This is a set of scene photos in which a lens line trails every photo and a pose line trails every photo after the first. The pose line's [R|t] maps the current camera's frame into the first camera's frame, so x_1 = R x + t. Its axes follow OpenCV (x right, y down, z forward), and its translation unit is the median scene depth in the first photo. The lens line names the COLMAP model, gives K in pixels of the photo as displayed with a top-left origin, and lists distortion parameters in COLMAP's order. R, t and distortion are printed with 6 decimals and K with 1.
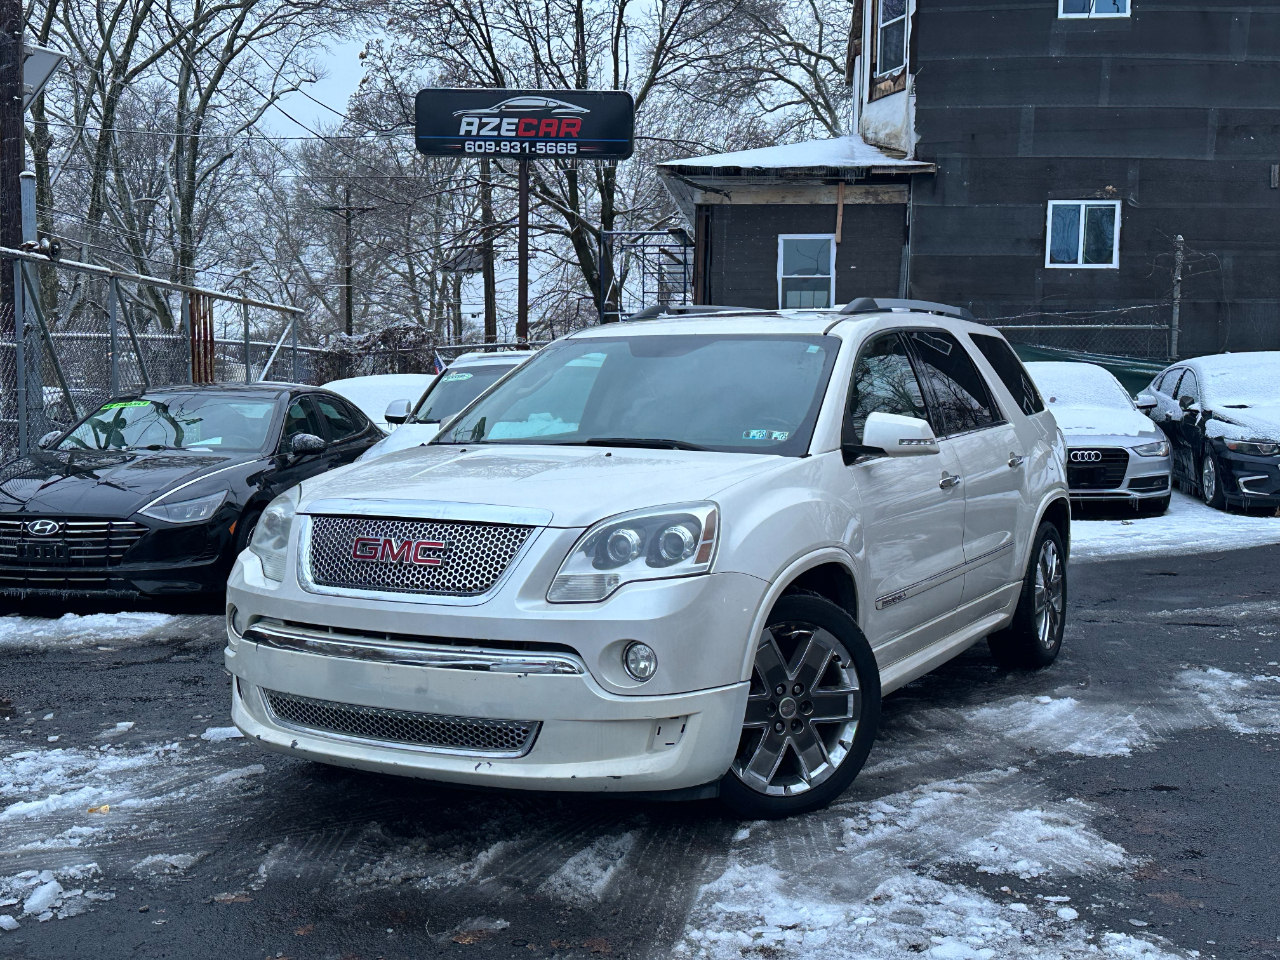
lens RADIAL K [[1436.3, 0, 640.3], [0, 1436.3, 489.4], [0, 0, 1]] dist [0.077311, 0.000000]
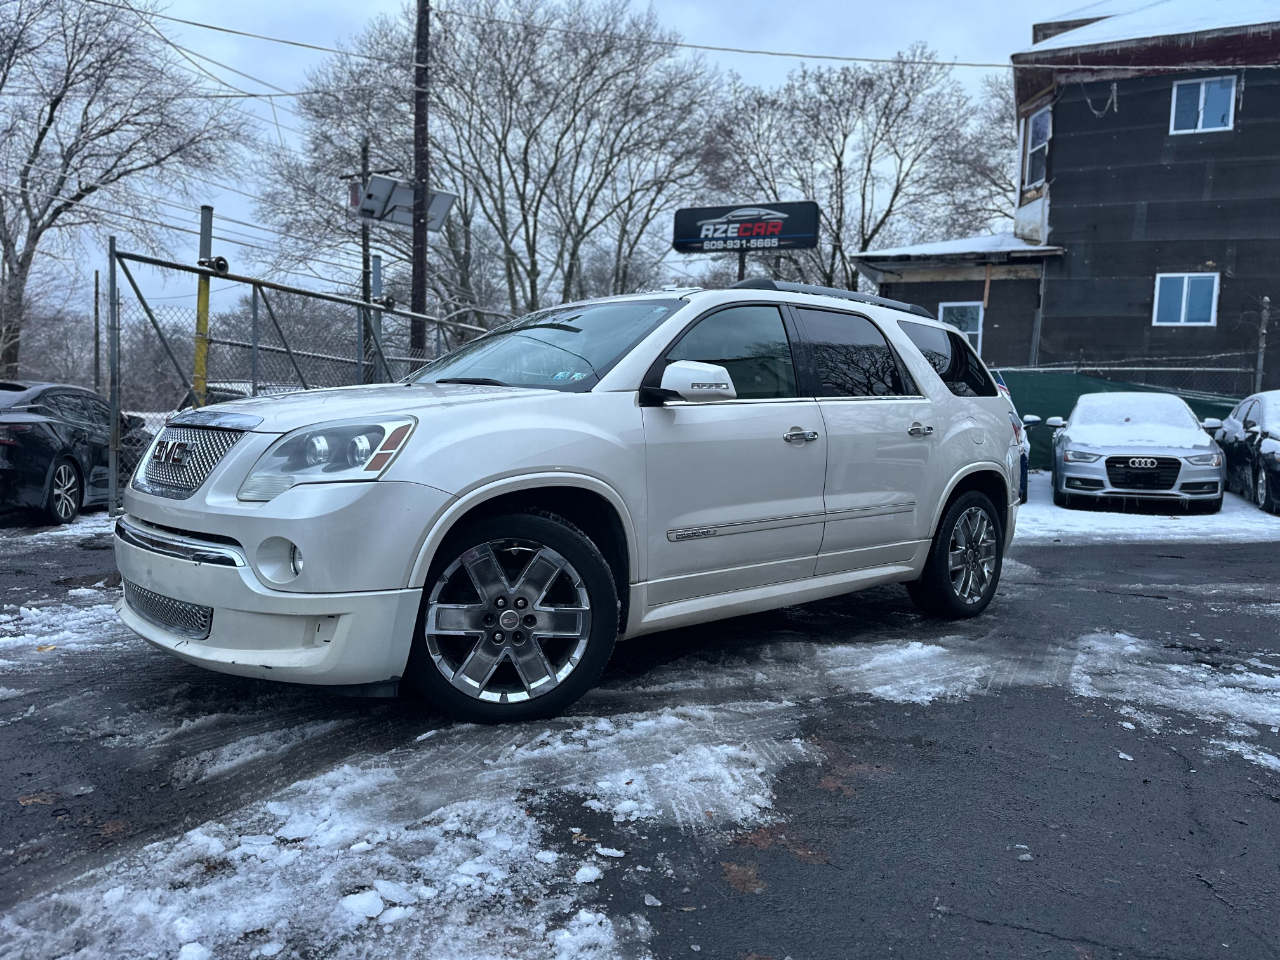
lens RADIAL K [[887.3, 0, 632.5], [0, 887.3, 483.1], [0, 0, 1]] dist [0.053520, -0.059533]
pose [[0.950964, 0.045730, -0.305901, 0.127383], [-0.048134, 0.998841, -0.000318, 0.015482], [0.305532, 0.015026, 0.952063, 0.133791]]
